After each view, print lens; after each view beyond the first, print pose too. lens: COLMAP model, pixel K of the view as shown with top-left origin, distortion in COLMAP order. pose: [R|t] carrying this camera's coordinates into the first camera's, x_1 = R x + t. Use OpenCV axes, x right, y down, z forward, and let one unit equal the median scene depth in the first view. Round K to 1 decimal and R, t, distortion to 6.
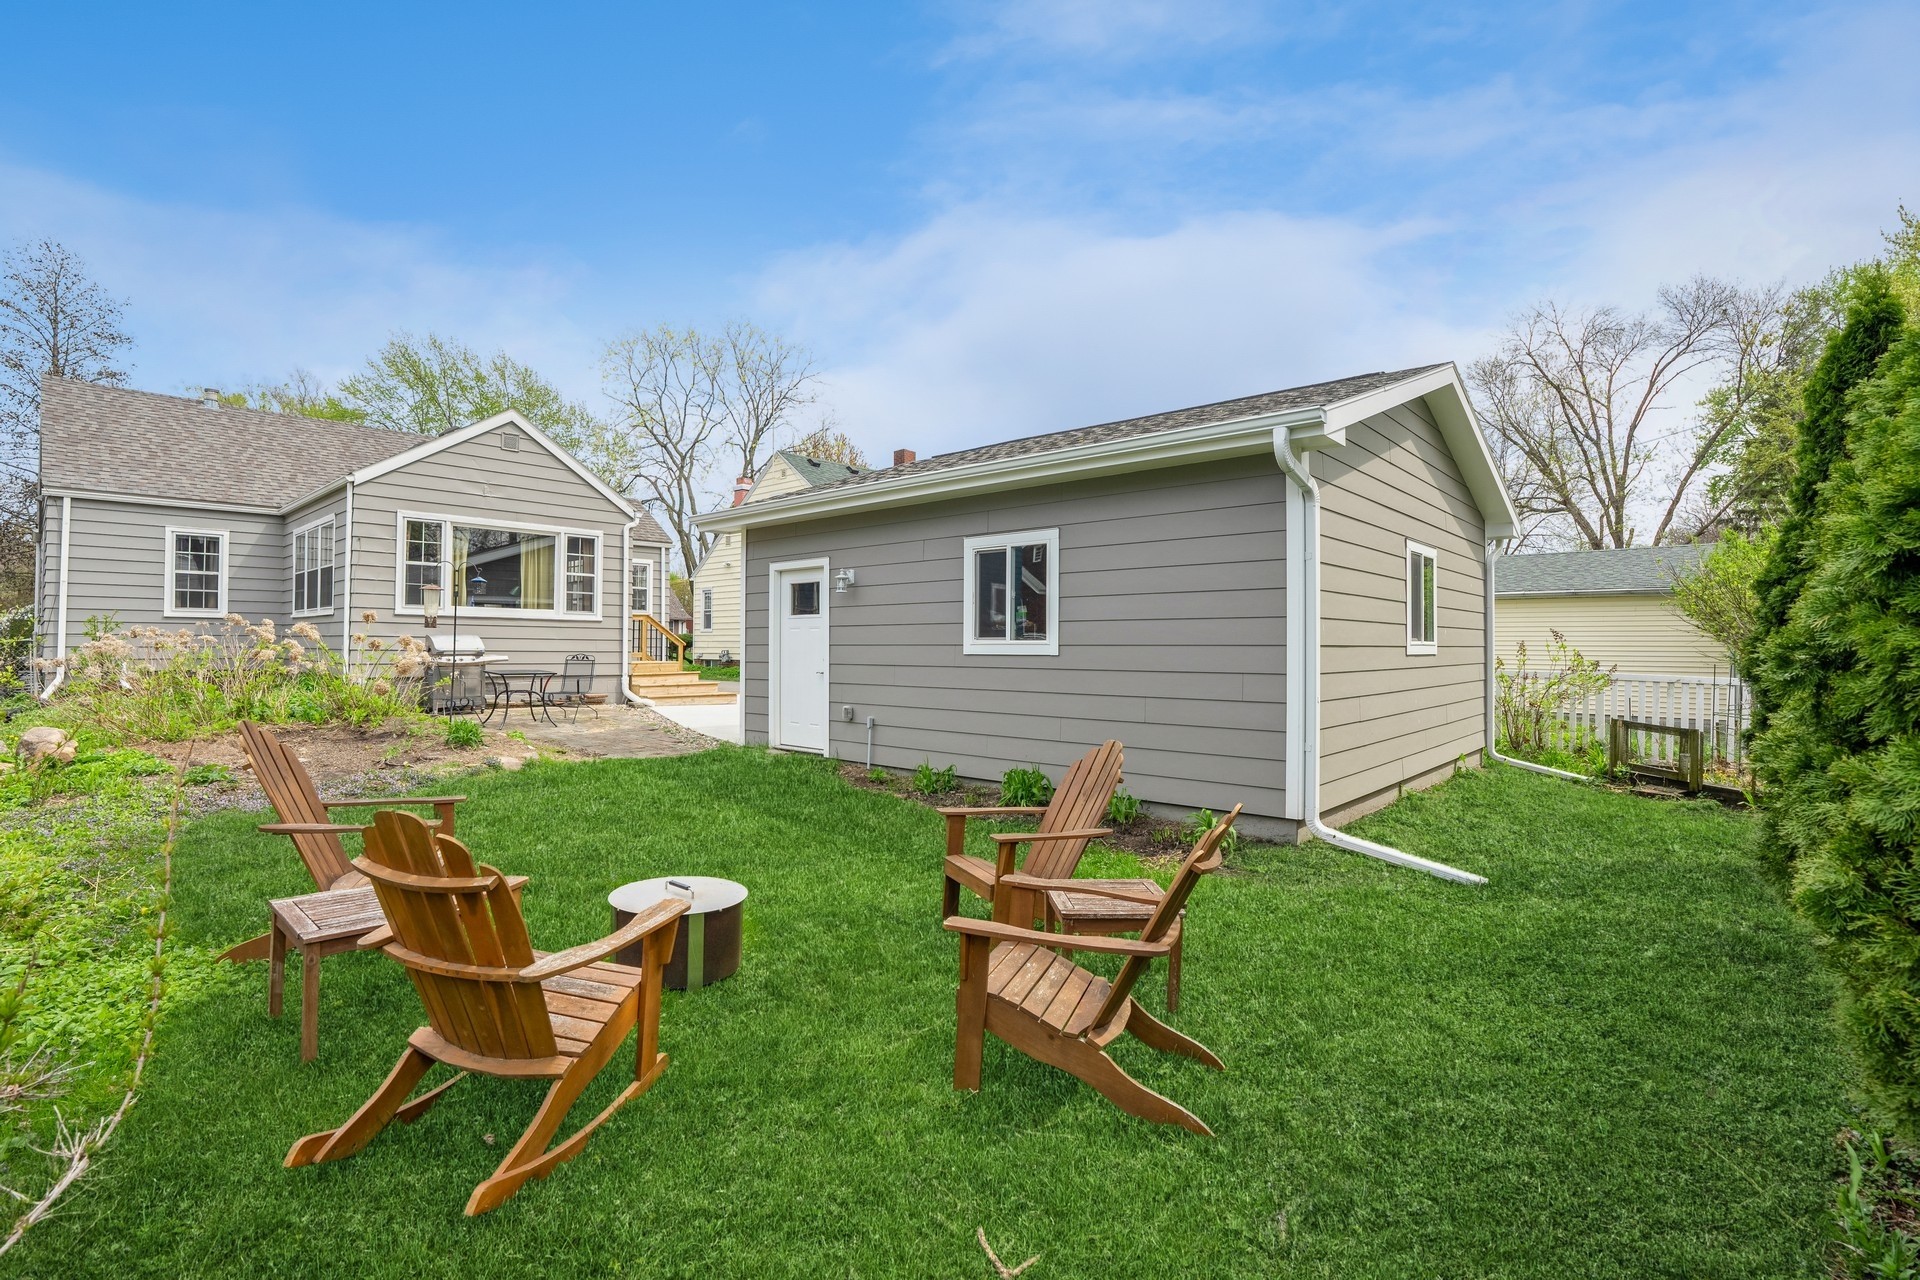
lens RADIAL K [[885.0, 0, 913.5], [0, 885.0, 620.6], [0, 0, 1]] dist [-0.008389, 0.003035]
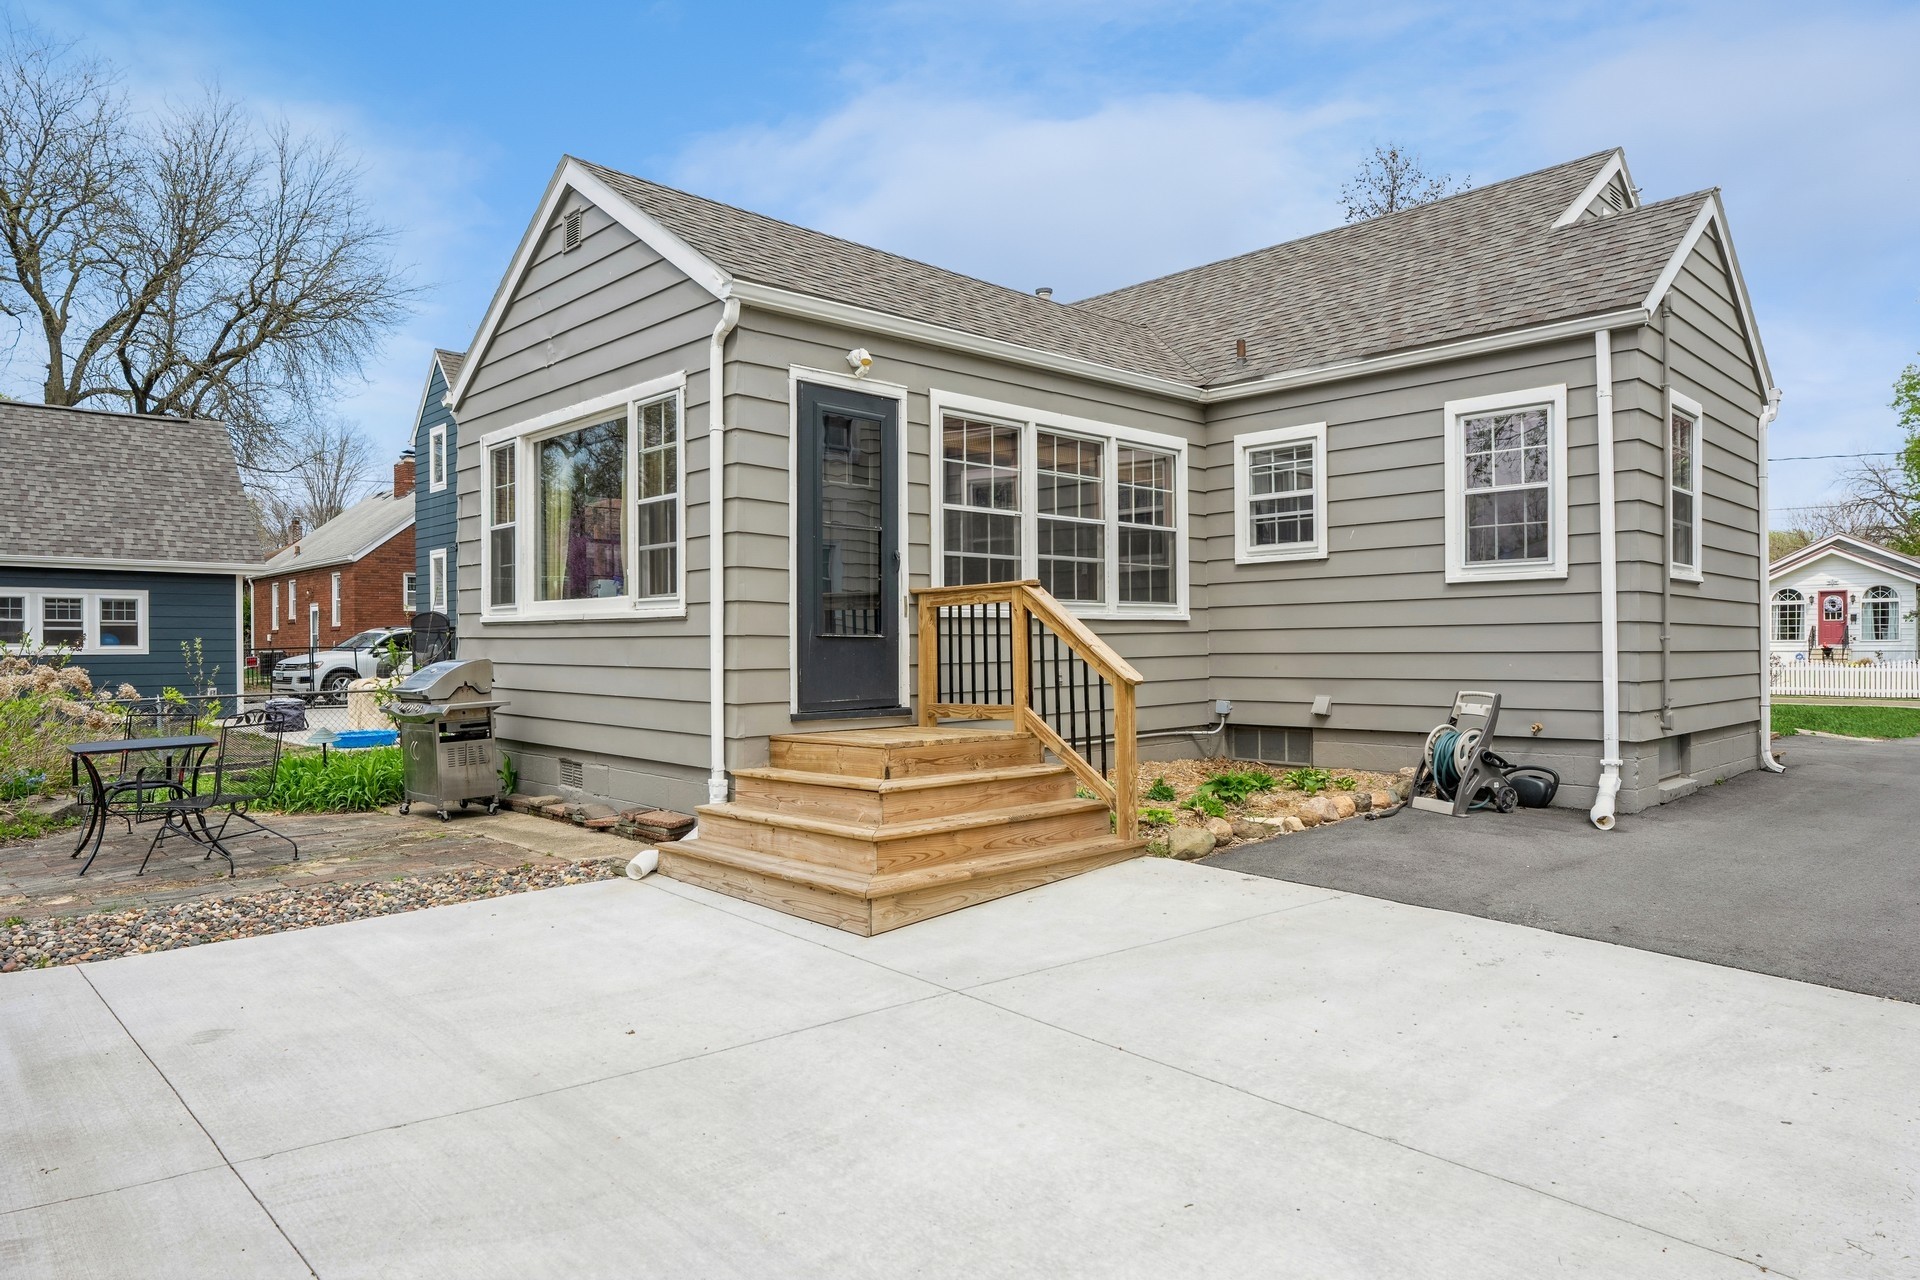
lens RADIAL K [[1180.9, 0, 960.2], [0, 1180.9, 646.3], [0, 0, 1]] dist [-0.010860, -0.001168]
pose [[-0.023474, -0.010512, -0.999669, 0.121427], [0.031650, 0.999436, -0.011253, 0.020143], [0.999223, -0.031904, -0.023128, 1.059371]]
